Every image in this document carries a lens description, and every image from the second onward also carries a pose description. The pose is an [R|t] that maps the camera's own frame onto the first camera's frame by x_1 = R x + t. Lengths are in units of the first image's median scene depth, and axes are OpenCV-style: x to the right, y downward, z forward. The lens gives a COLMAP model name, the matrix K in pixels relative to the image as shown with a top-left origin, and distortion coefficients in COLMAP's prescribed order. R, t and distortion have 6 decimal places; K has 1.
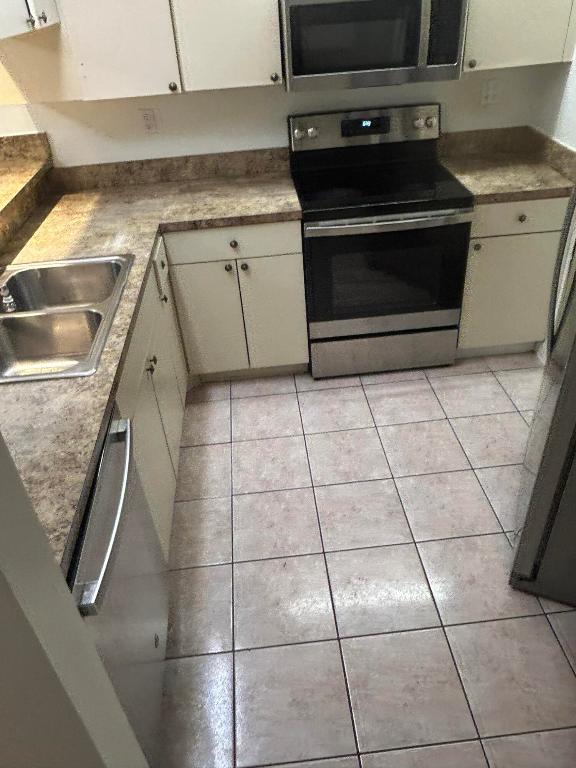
lens RADIAL K [[581.0, 0, 288.3], [0, 581.0, 375.2], [0, 0, 1]] dist [0.010119, -0.030920]
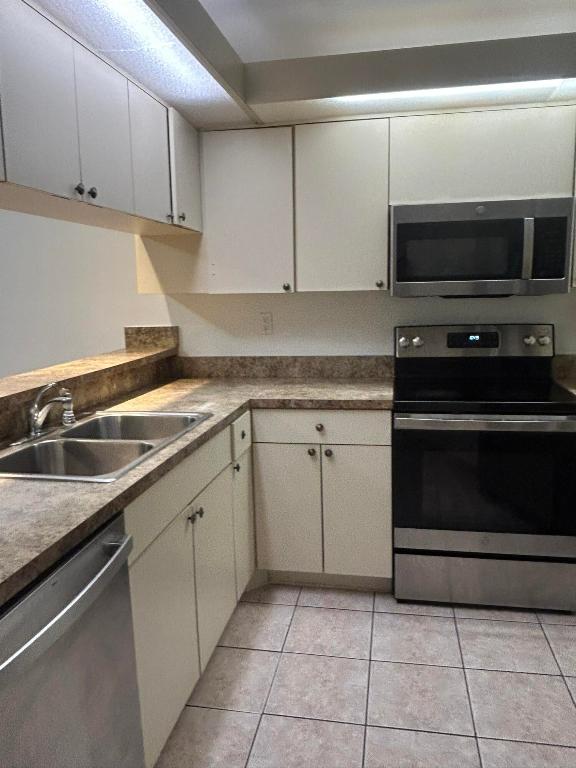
lens RADIAL K [[581.0, 0, 288.3], [0, 581.0, 375.2], [0, 0, 1]] dist [0.010119, -0.030920]
pose [[0.964139, 0.078234, -0.253607, 0.091545], [-0.180748, 0.893265, -0.411591, 0.102124], [0.194338, 0.442670, 0.875372, 0.095917]]
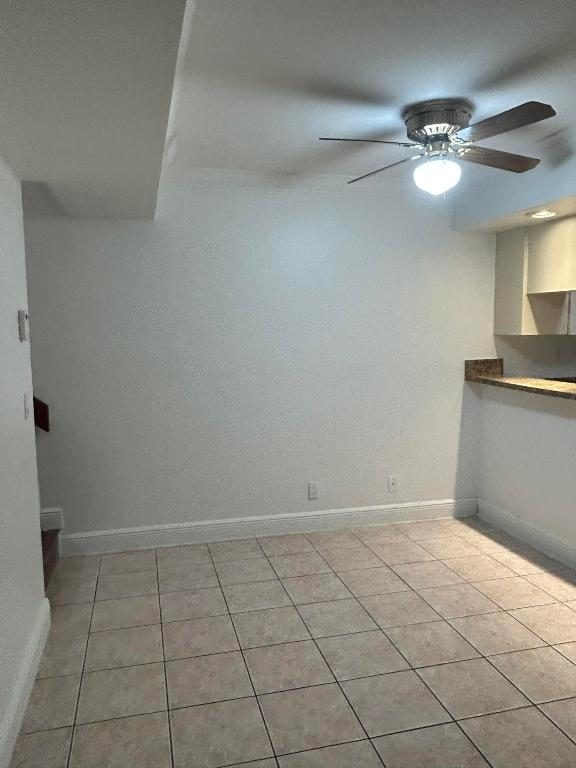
lens RADIAL K [[581.0, 0, 288.3], [0, 581.0, 375.2], [0, 0, 1]] dist [0.010119, -0.030920]
pose [[0.984475, 0.026644, 0.173489, -1.317253], [0.064190, 0.865293, -0.497140, 0.373675], [-0.163365, 0.500558, 0.850149, -0.209465]]
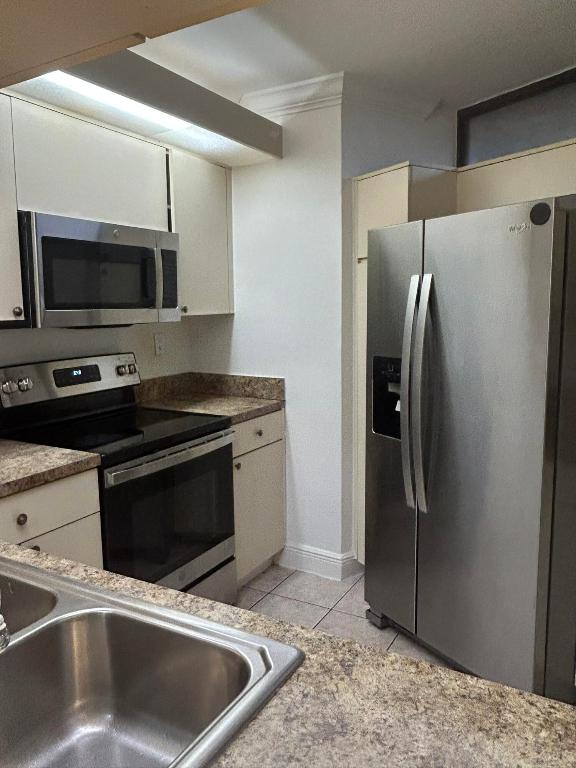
lens RADIAL K [[581.0, 0, 288.3], [0, 581.0, 375.2], [0, 0, 1]] dist [0.010119, -0.030920]
pose [[0.569185, -0.047025, 0.820864, -0.442976], [0.453630, 0.850624, -0.265816, -0.047913], [-0.685746, 0.523667, 0.505494, 0.351401]]
